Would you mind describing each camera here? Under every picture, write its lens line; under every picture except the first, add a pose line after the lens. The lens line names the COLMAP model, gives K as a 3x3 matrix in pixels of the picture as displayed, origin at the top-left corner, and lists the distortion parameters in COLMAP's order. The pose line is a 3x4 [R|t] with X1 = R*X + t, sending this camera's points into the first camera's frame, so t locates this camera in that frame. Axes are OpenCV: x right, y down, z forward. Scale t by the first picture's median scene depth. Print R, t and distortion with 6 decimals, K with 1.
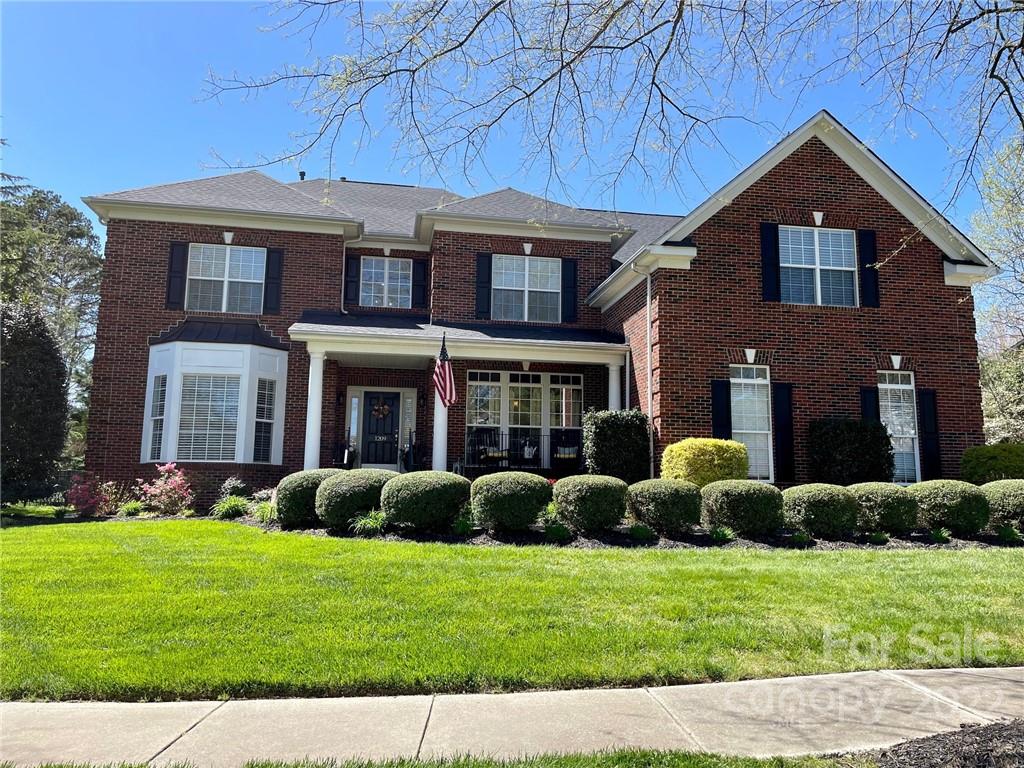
lens RADIAL K [[775.0, 0, 514.0], [0, 775.0, 384.6], [0, 0, 1]] dist [0.076179, -0.085625]
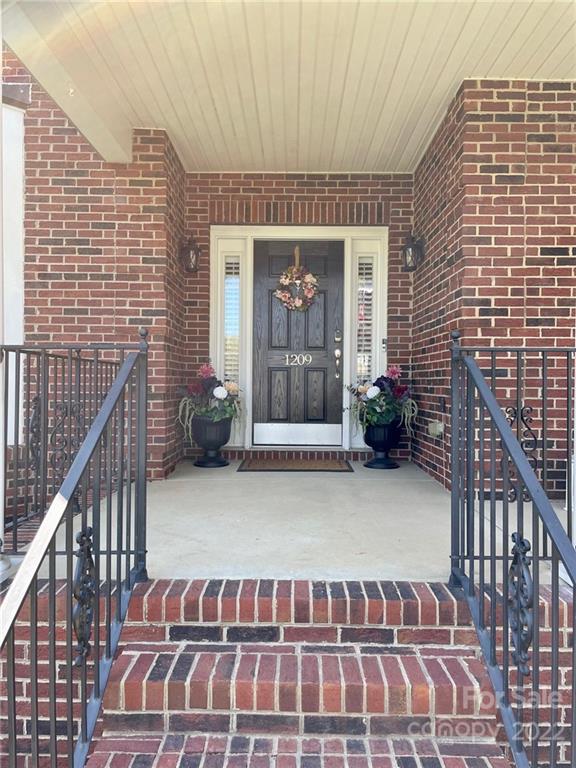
lens RADIAL K [[581.2, 0, 299.3], [0, 581.2, 382.0], [0, 0, 1]] dist [0.076179, -0.085625]
pose [[0.987189, -0.008180, -0.159347, -0.124143], [0.030973, 0.989513, 0.141087, 0.038738], [0.156522, -0.144215, 0.977089, 0.708970]]
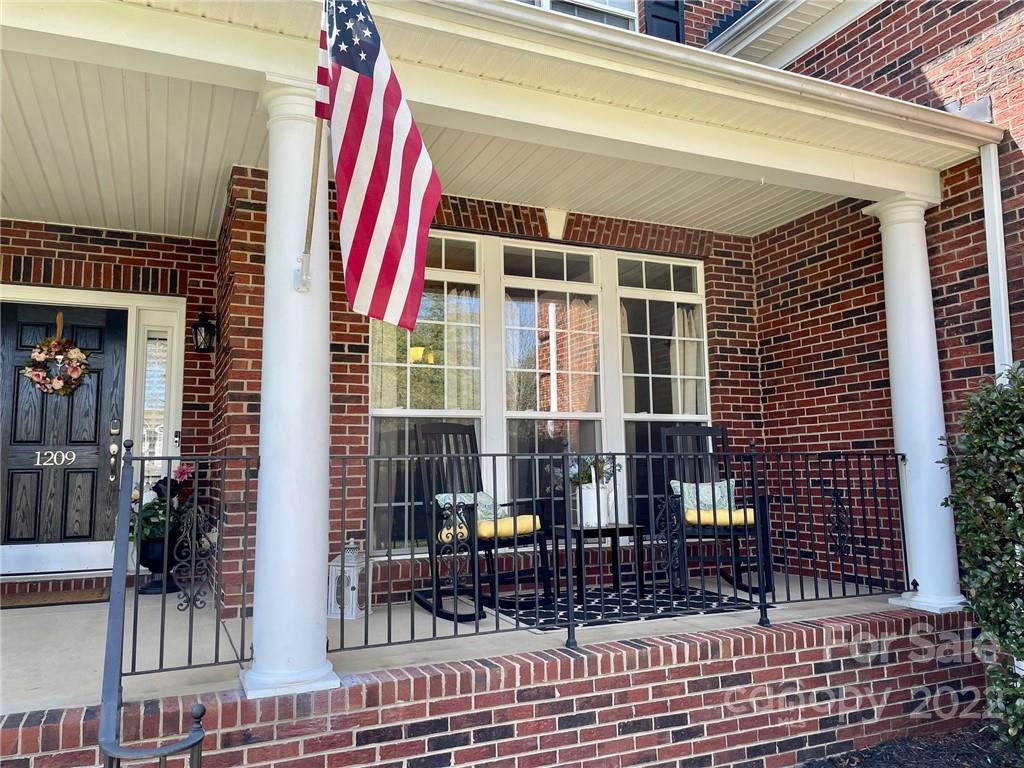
lens RADIAL K [[775.0, 0, 507.7], [0, 775.0, 376.5], [0, 0, 1]] dist [0.076179, -0.085625]
pose [[0.966986, 0.002553, 0.254816, -0.079359], [-0.008143, 0.999749, 0.020884, 0.029710], [-0.254699, -0.022270, 0.966764, 0.659109]]
